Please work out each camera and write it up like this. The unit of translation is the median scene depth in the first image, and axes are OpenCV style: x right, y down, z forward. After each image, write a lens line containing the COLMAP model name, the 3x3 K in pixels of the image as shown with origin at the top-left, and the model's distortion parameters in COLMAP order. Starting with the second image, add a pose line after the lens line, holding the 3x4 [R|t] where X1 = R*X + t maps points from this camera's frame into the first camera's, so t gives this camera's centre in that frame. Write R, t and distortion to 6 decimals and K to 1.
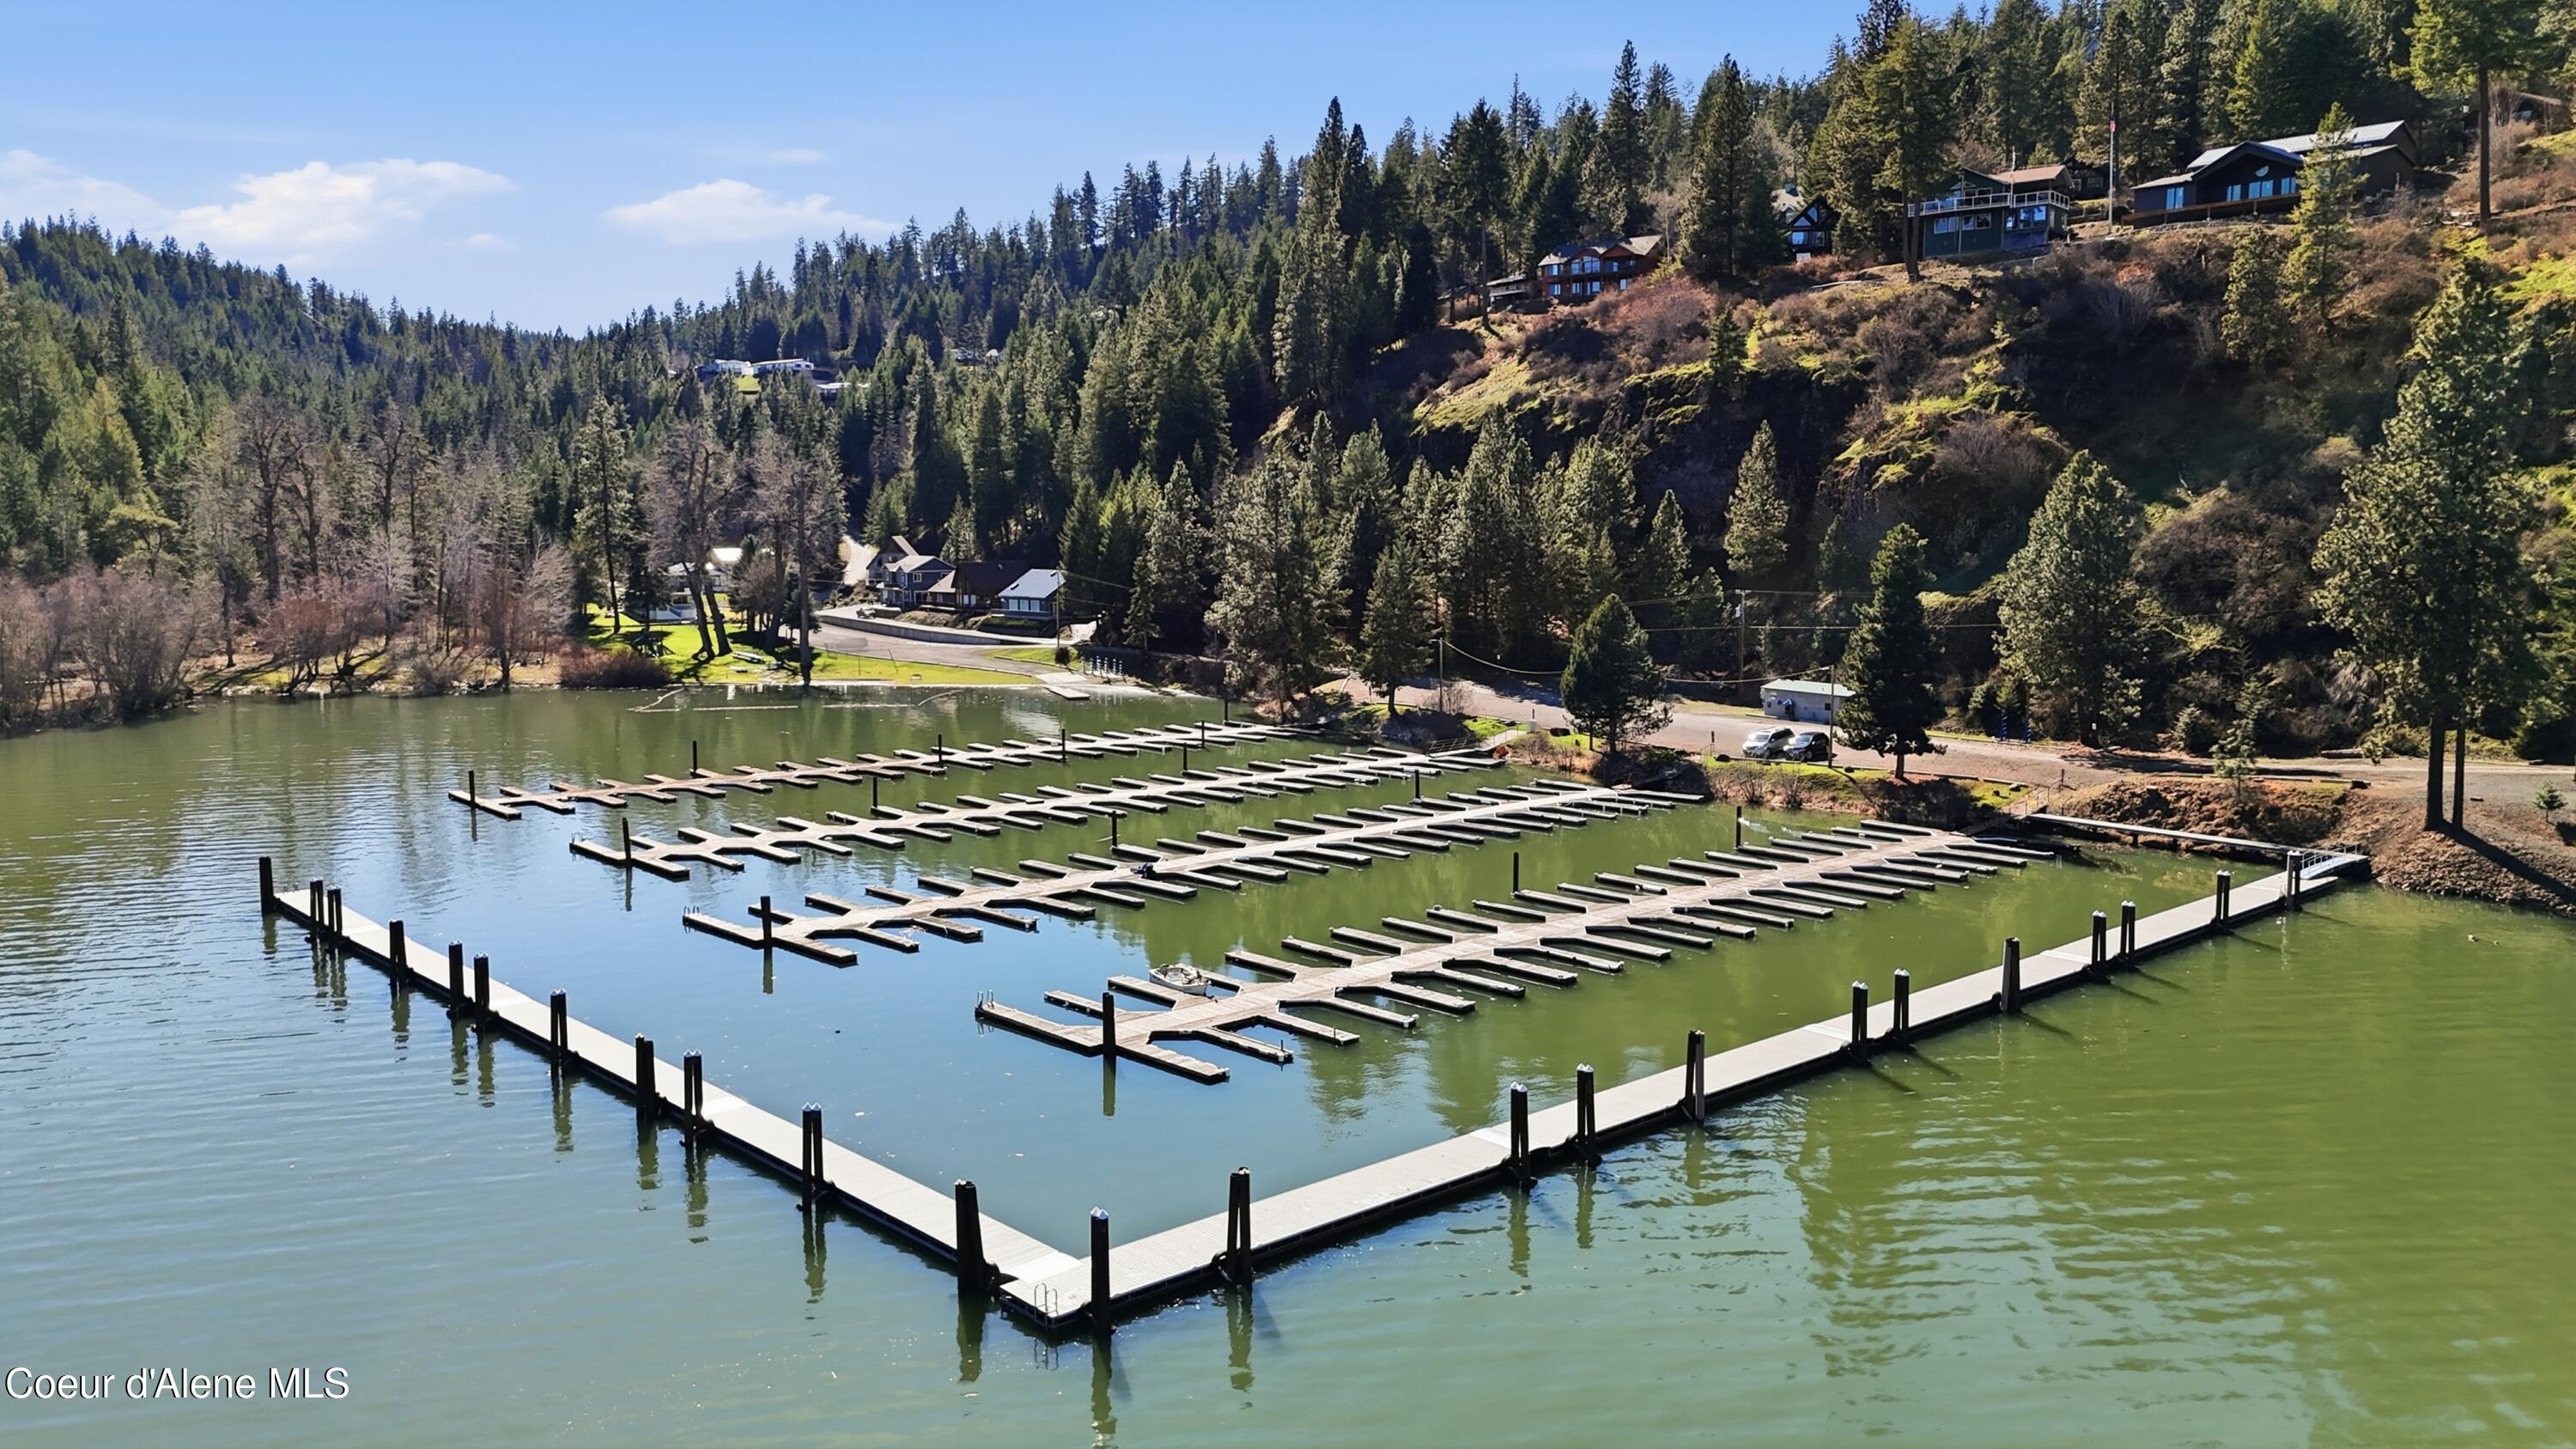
lens RADIAL K [[1827.2, 0, 1288.0], [0, 1827.2, 724.5], [0, 0, 1]] dist [0.099065, -0.105679]
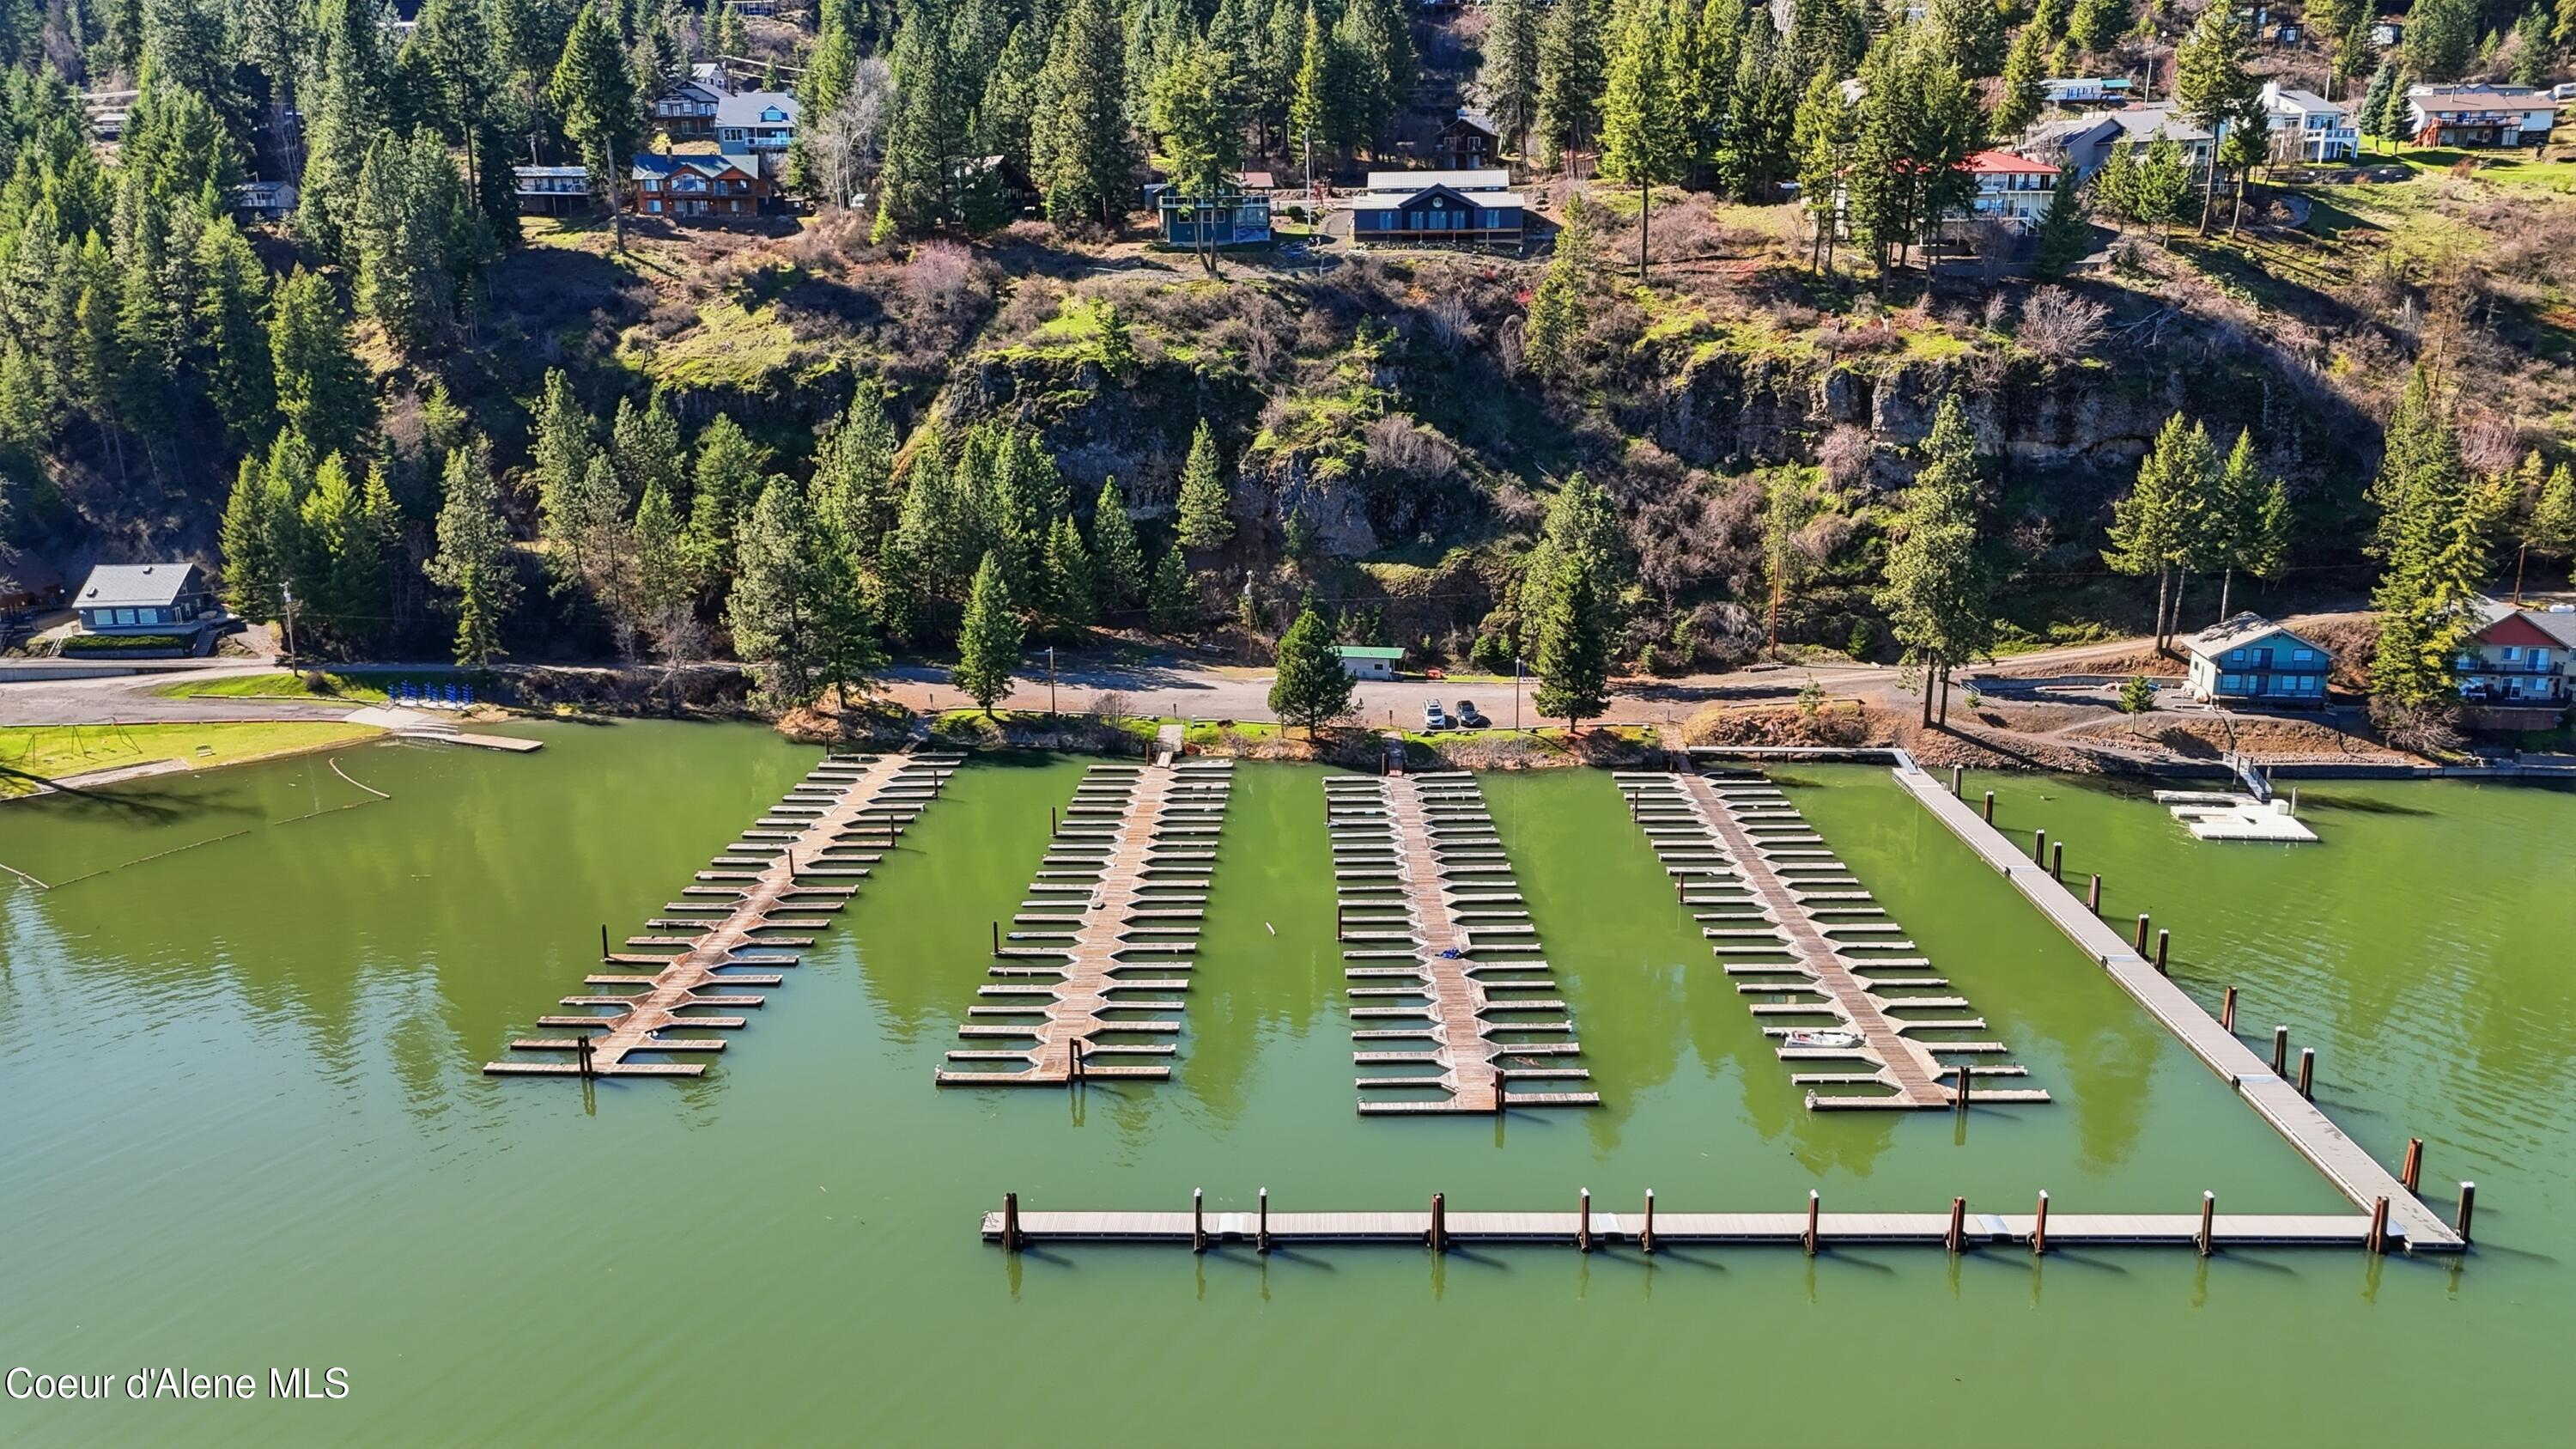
lens RADIAL K [[1827.2, 0, 1288.0], [0, 1827.2, 724.5], [0, 0, 1]] dist [0.099065, -0.105679]
pose [[0.712673, -0.180250, 0.677943, -0.350220], [0.097604, 0.982503, 0.158623, -0.100655], [-0.694673, -0.046876, 0.717797, 0.073477]]
